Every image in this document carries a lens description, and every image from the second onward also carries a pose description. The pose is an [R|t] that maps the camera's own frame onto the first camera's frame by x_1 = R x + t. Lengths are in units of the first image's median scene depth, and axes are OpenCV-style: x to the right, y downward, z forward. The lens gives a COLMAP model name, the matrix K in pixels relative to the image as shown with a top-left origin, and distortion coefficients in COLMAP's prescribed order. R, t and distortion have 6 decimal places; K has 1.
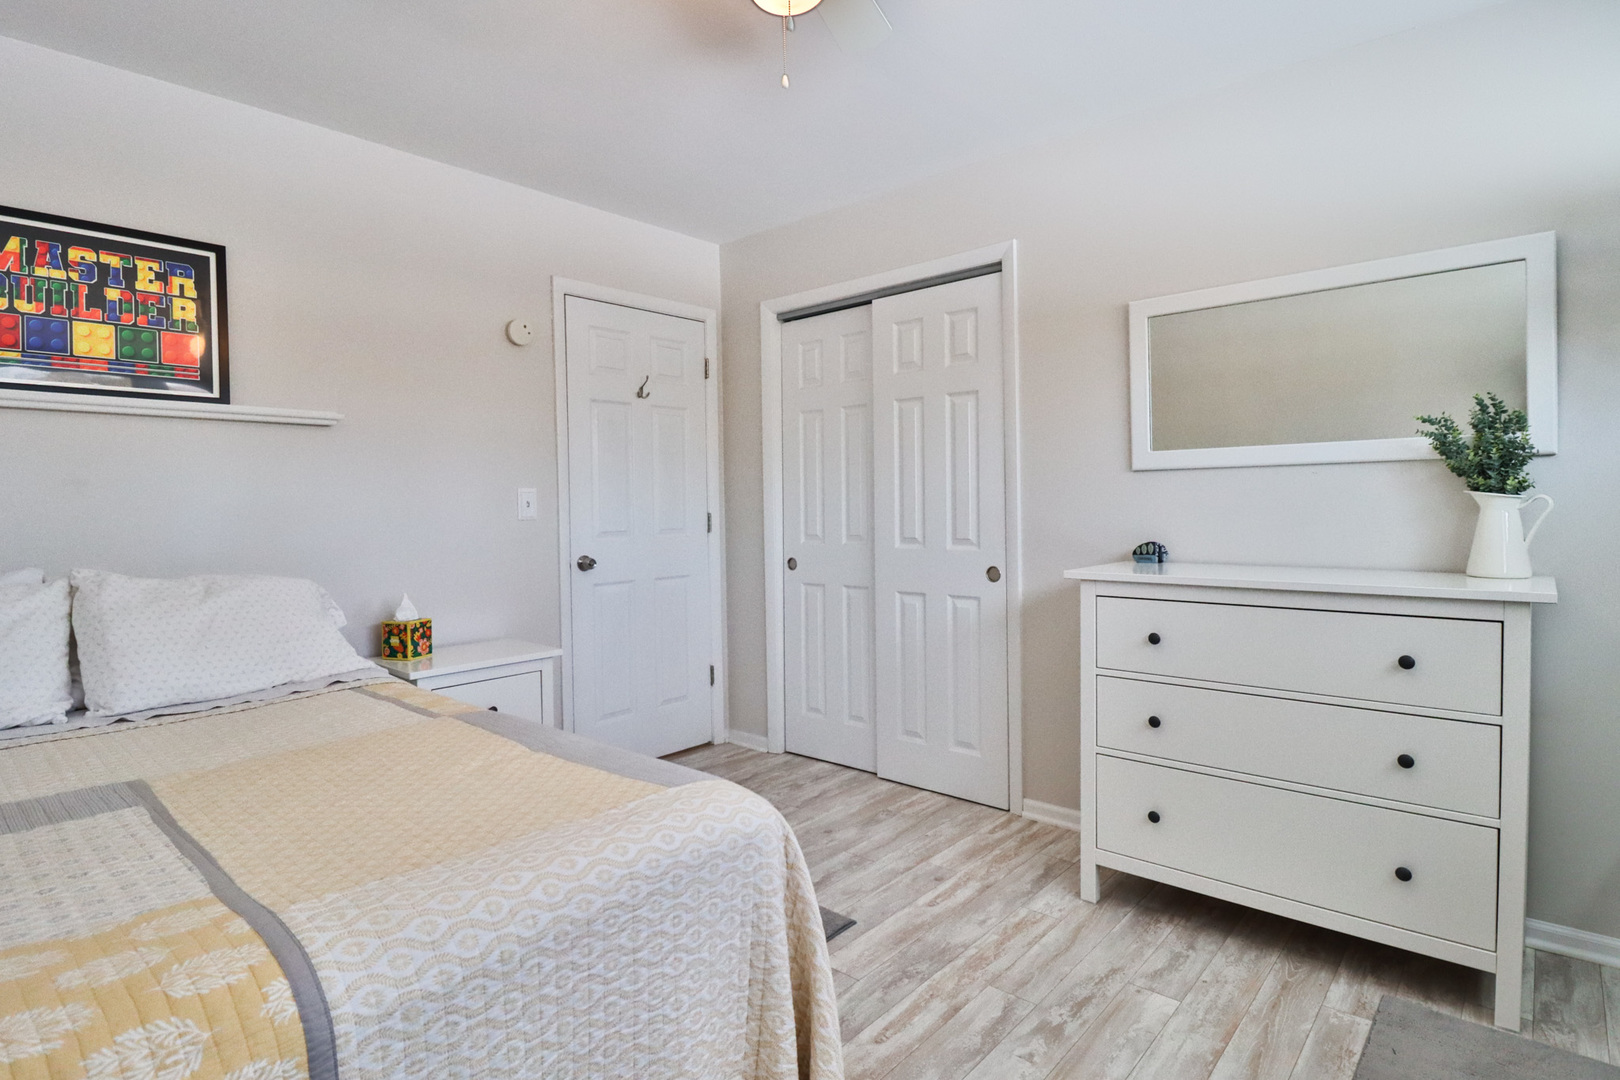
lens RADIAL K [[843.7, 0, 816.8], [0, 843.7, 530.9], [0, 0, 1]] dist [-0.004059, -0.010645]
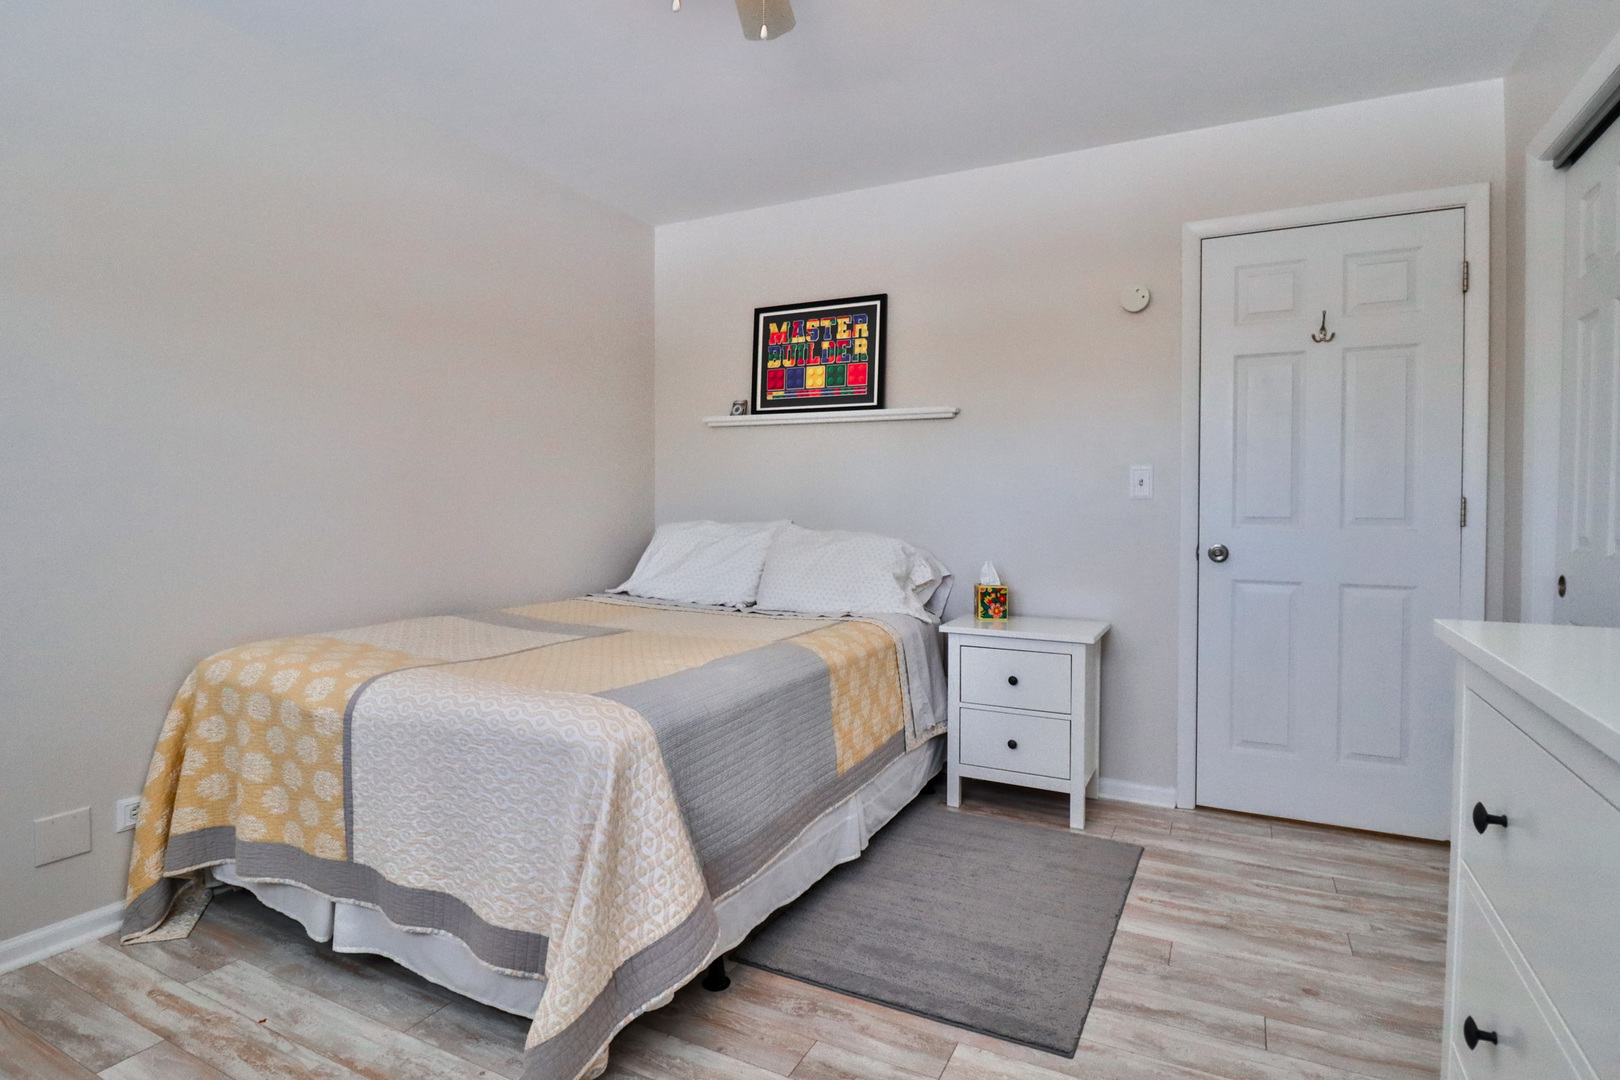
lens RADIAL K [[843.7, 0, 807.7], [0, 843.7, 533.2], [0, 0, 1]] dist [-0.004059, -0.010645]
pose [[0.232216, 0.051048, -0.971324, 0.647552], [-0.038702, 0.998316, 0.043214, -0.003090], [0.971894, 0.027558, 0.233801, 0.585594]]
